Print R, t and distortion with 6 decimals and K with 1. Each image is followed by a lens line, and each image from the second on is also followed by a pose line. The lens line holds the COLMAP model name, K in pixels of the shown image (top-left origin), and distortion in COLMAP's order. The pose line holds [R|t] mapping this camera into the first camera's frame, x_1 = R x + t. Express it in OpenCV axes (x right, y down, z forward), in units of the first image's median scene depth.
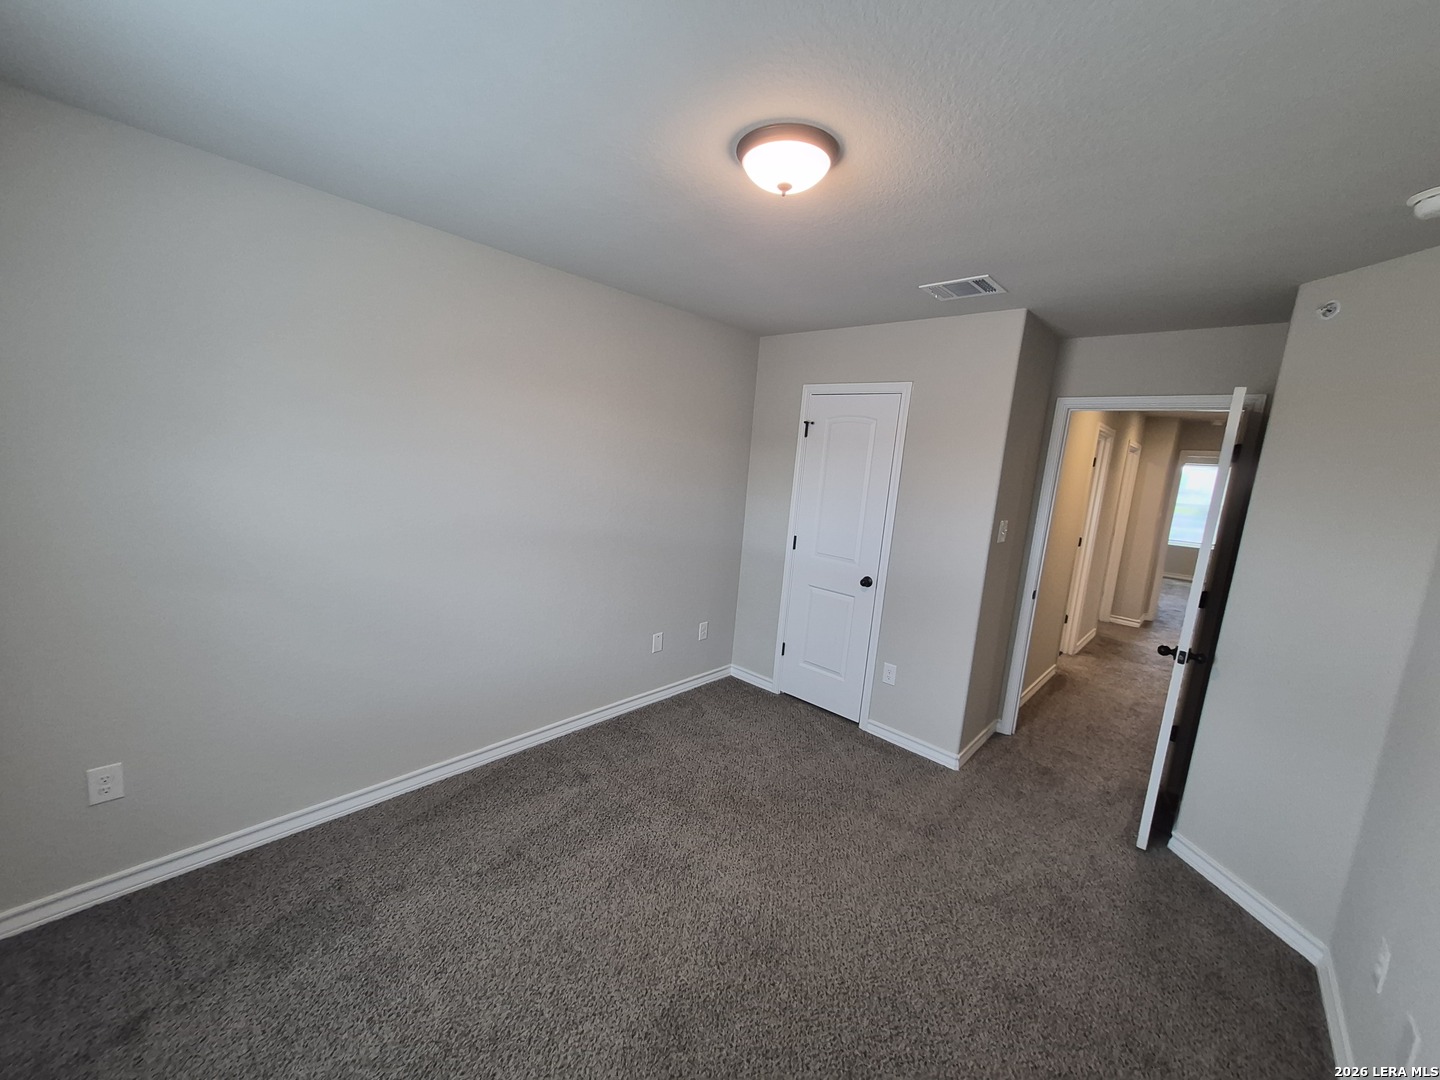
lens RADIAL K [[566.9, 0, 719.5], [0, 566.9, 545.3], [0, 0, 1]] dist [0.009066, -0.000436]
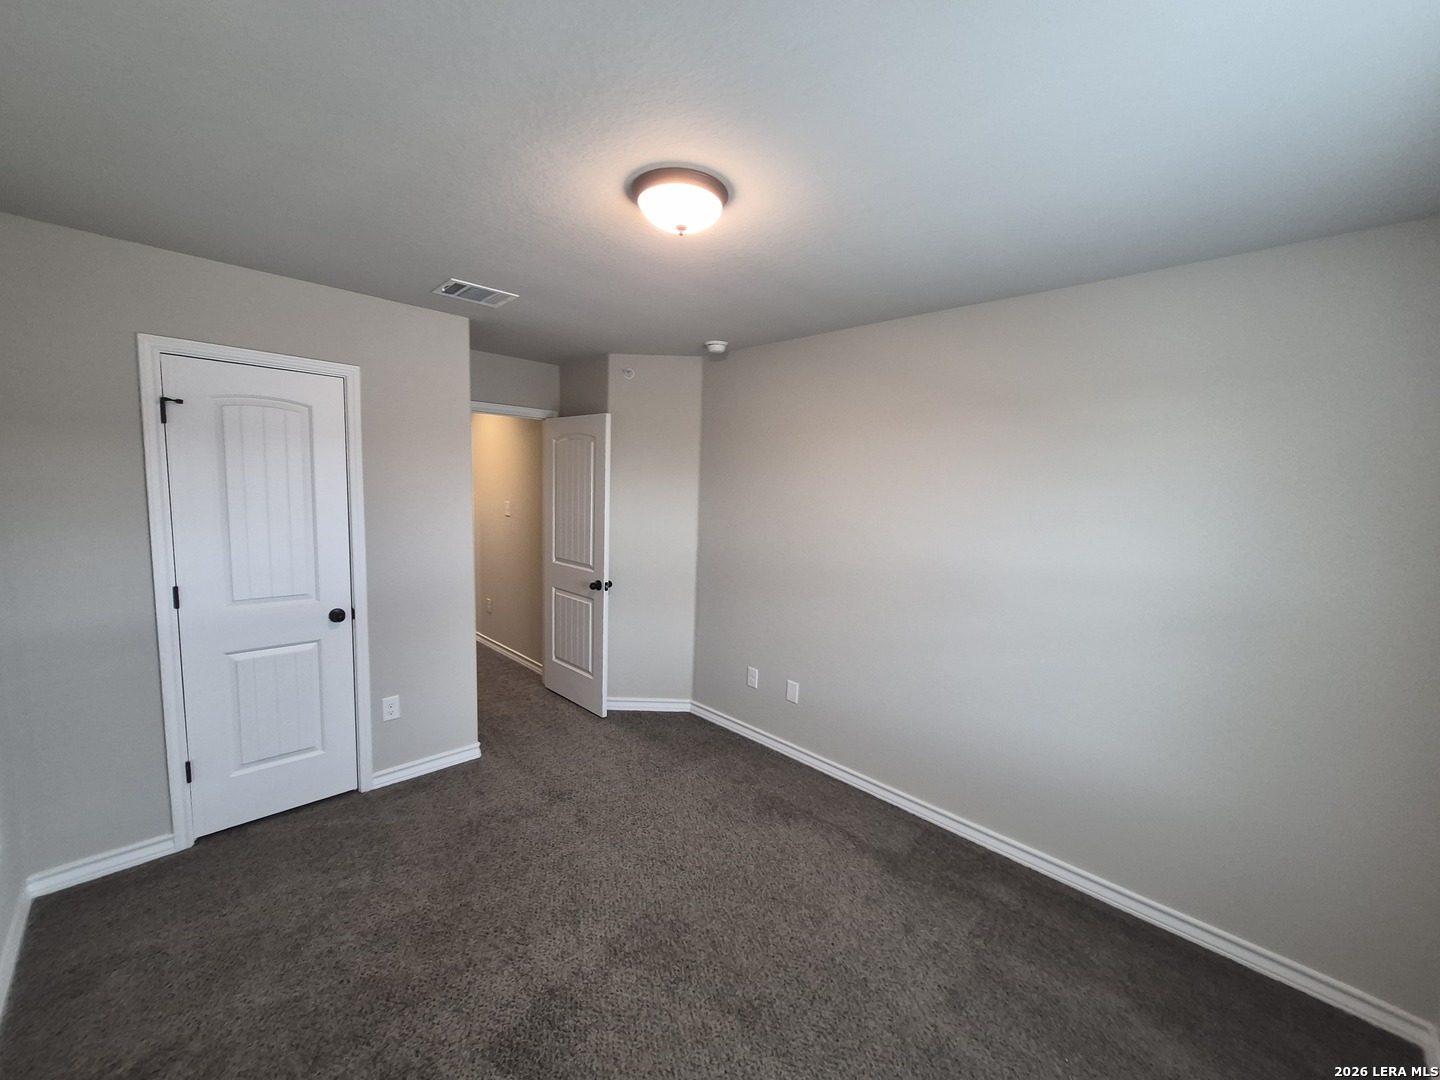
lens RADIAL K [[566.9, 0, 698.4], [0, 566.9, 550.5], [0, 0, 1]] dist [0.009066, -0.000436]
pose [[0.058258, -0.199359, 0.978193, -0.475429], [0.120087, 0.974142, 0.191381, -0.118003], [-0.991053, 0.106319, 0.080692, 0.441916]]
